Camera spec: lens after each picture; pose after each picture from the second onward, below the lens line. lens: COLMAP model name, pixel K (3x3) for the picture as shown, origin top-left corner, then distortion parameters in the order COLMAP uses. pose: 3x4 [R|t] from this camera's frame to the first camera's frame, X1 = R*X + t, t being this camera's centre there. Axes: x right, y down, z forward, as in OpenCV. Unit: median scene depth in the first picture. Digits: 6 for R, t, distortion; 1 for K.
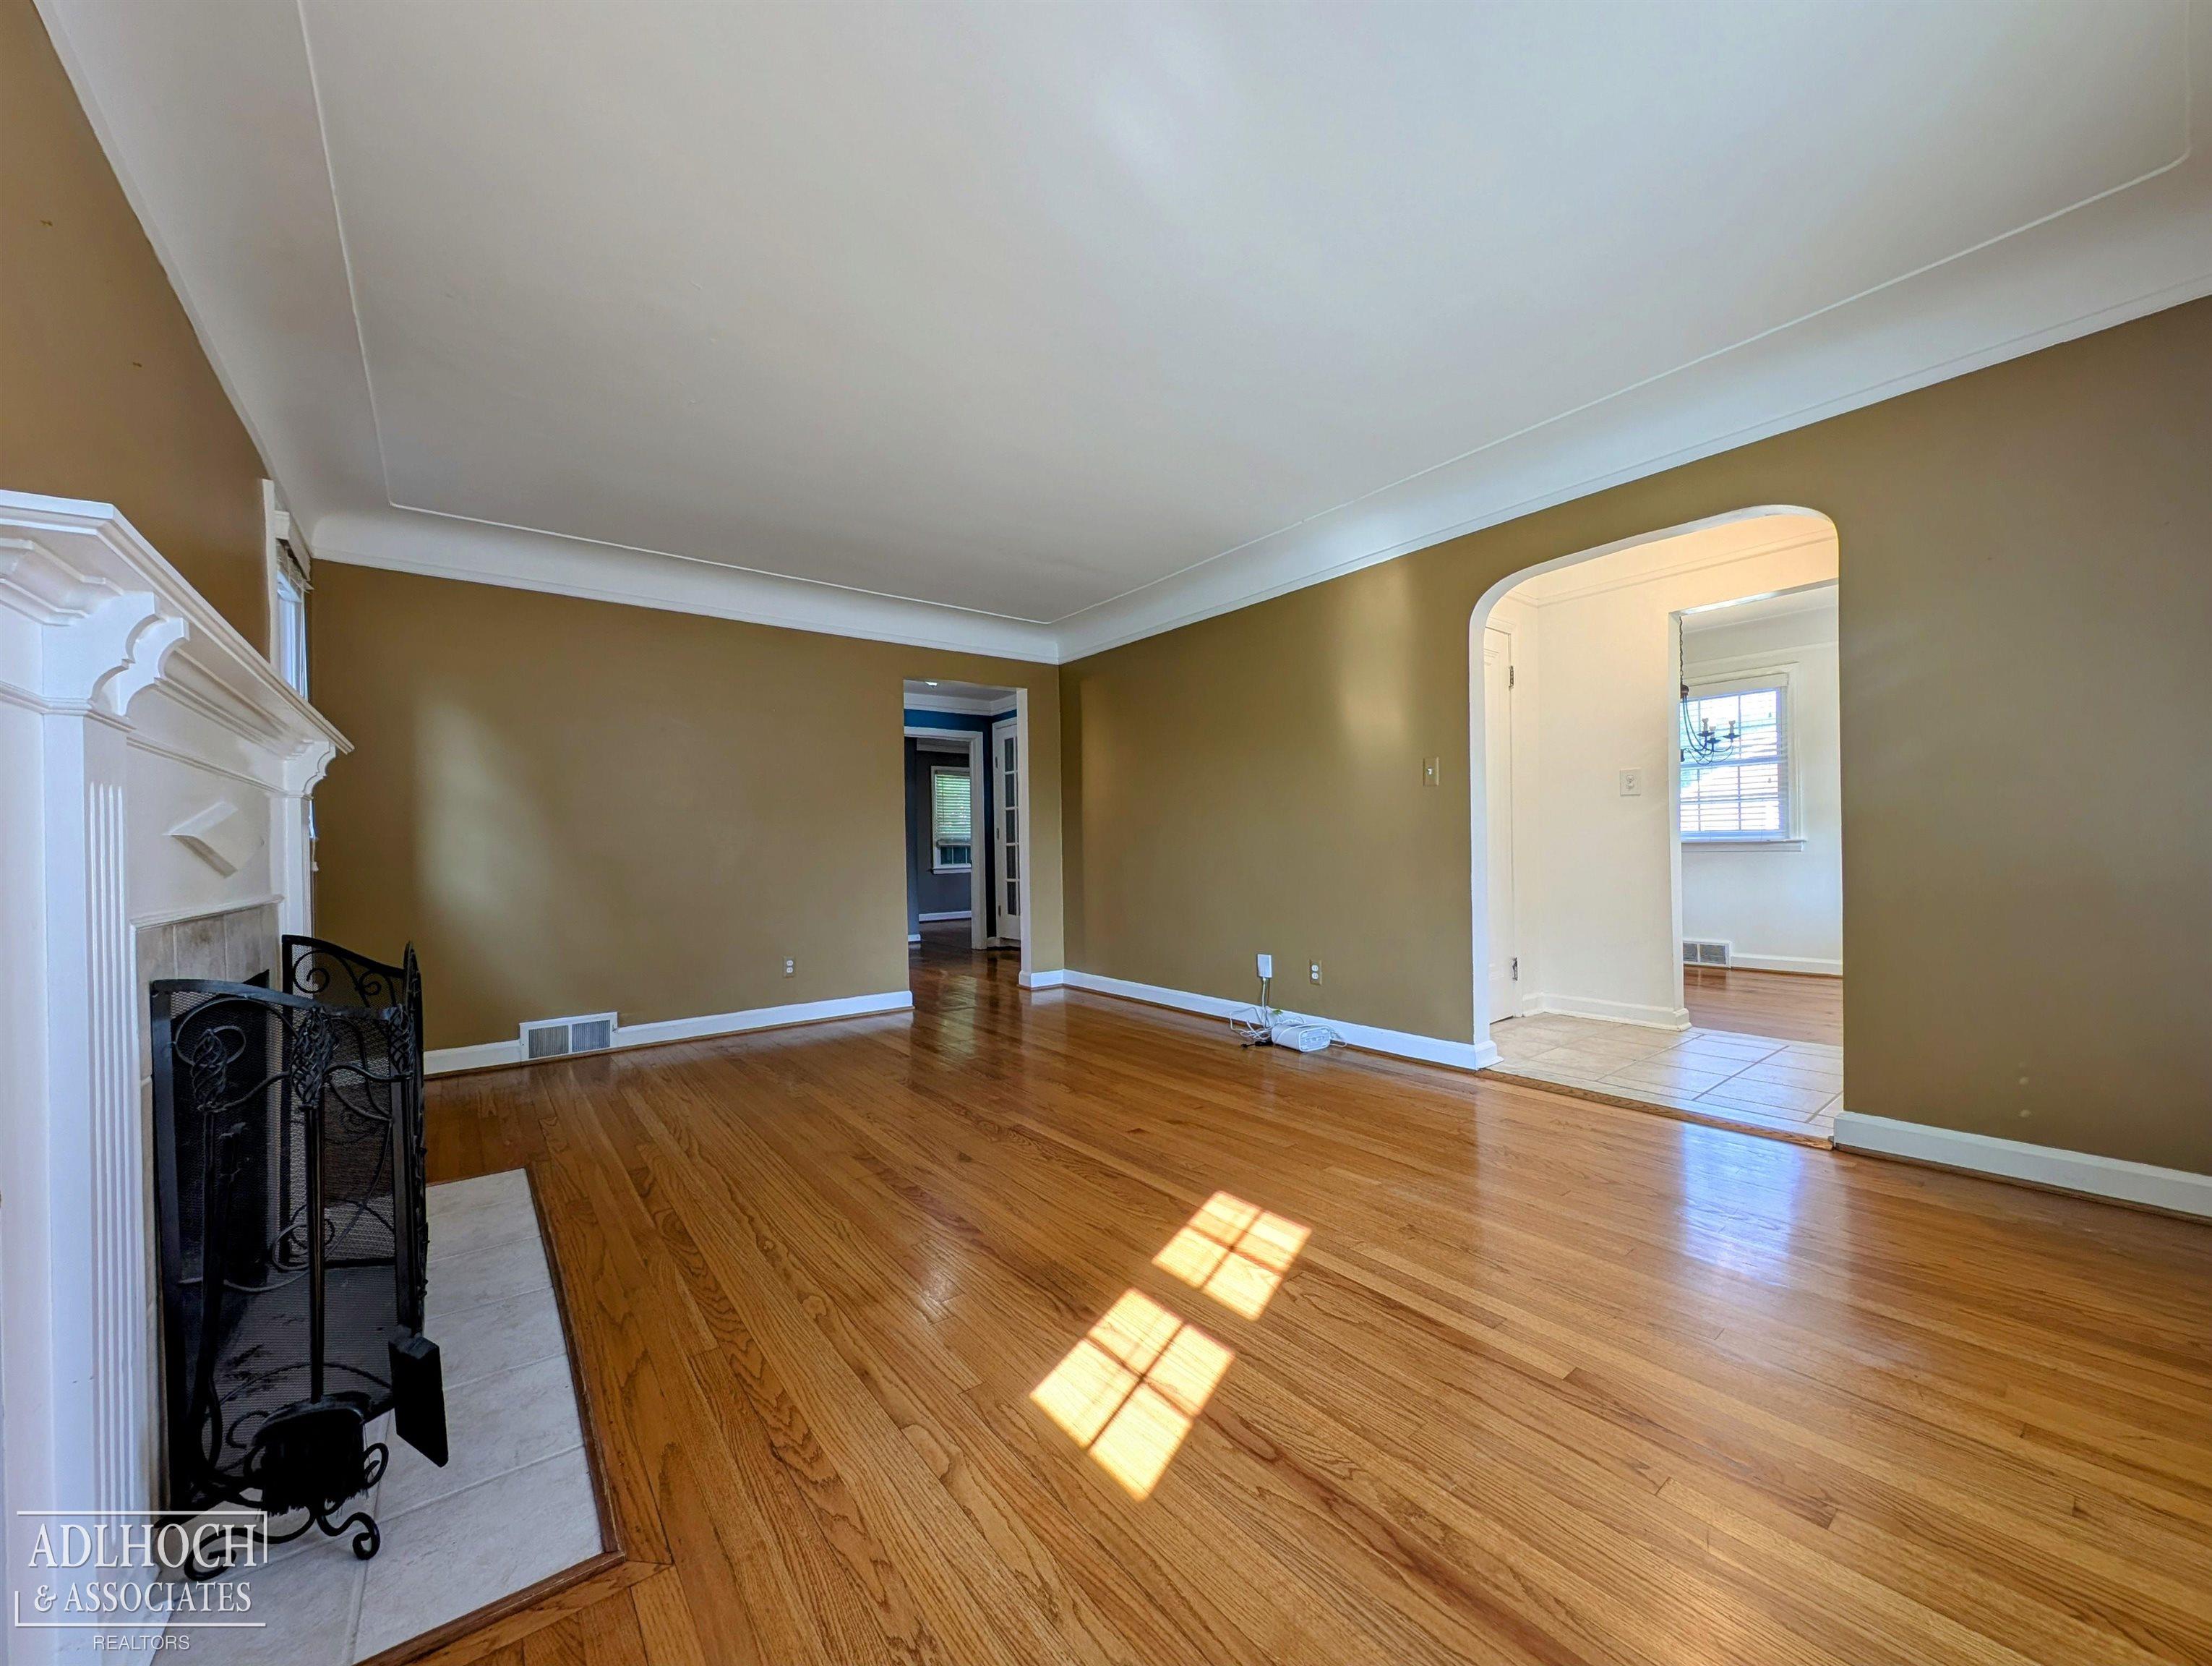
lens RADIAL K [[836.3, 0, 1092.8], [0, 836.3, 841.0], [0, 0, 1]] dist [0.002542, -0.000284]
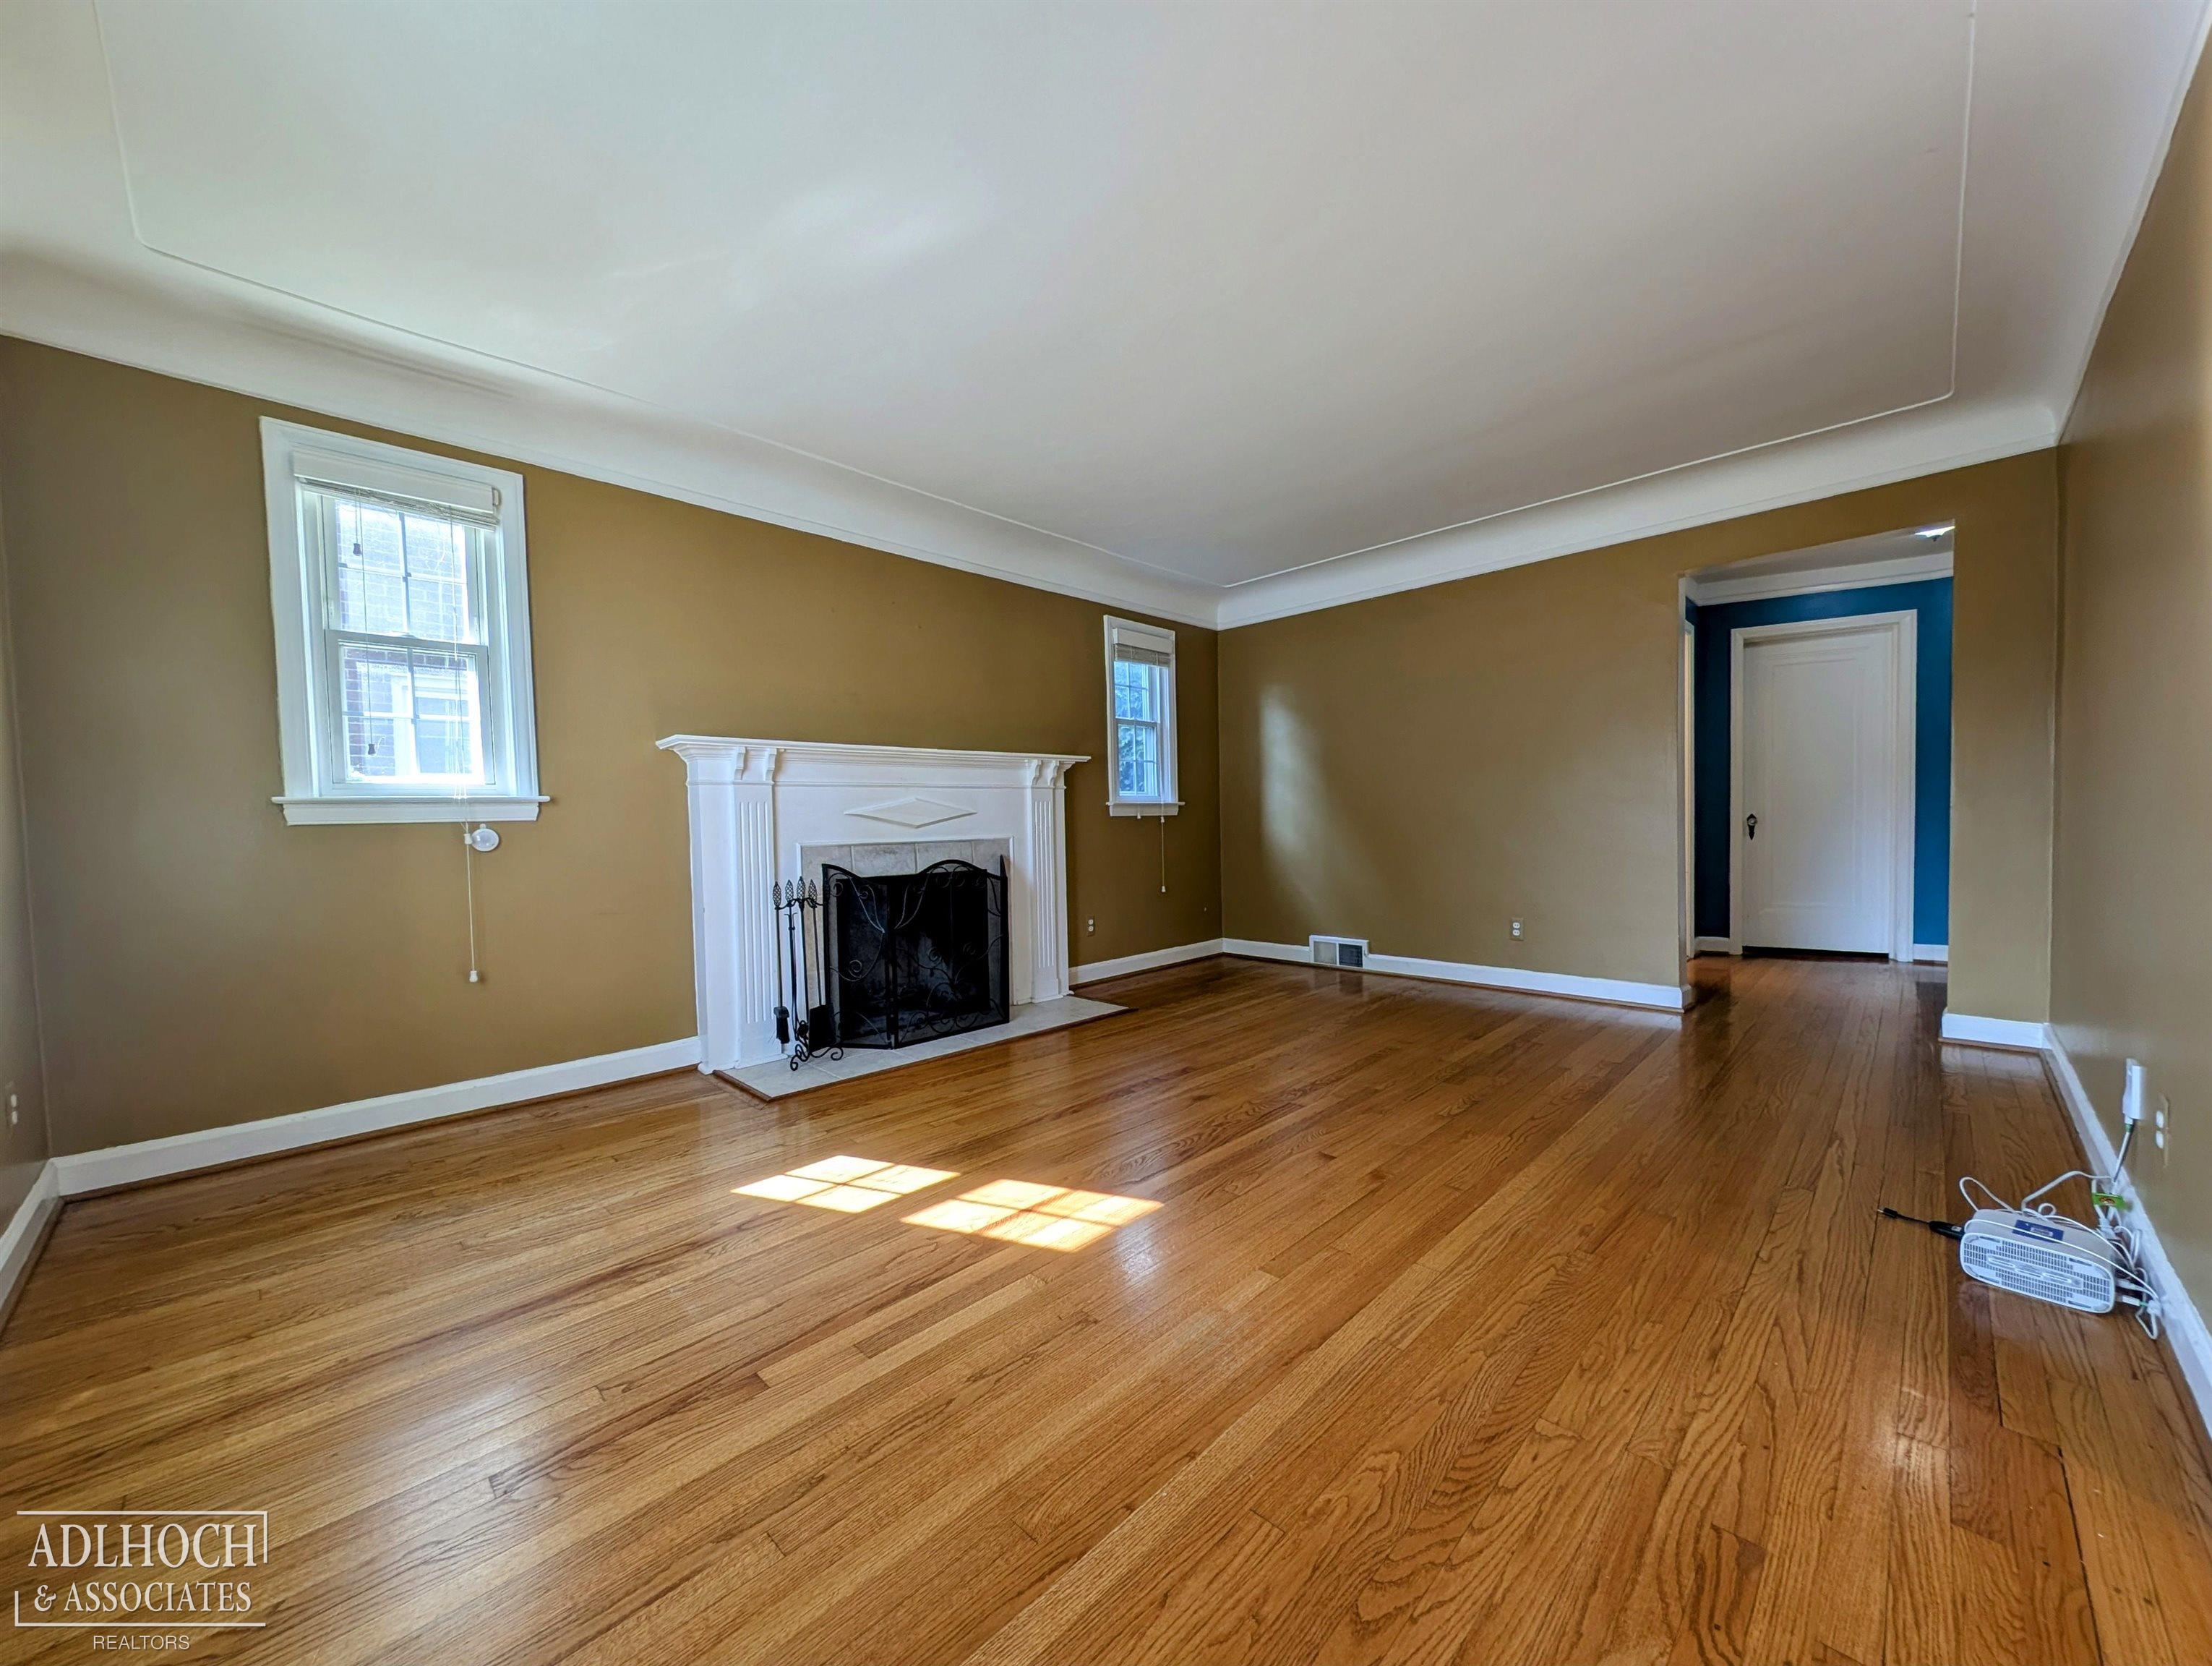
lens RADIAL K [[836.3, 0, 1097.2], [0, 836.3, 842.6], [0, 0, 1]] dist [0.002542, -0.000284]
pose [[0.140424, 0.048908, -0.988883, 0.935967], [0.019940, 0.998437, 0.052212, -0.009342], [0.989891, -0.027050, 0.139229, 0.769315]]
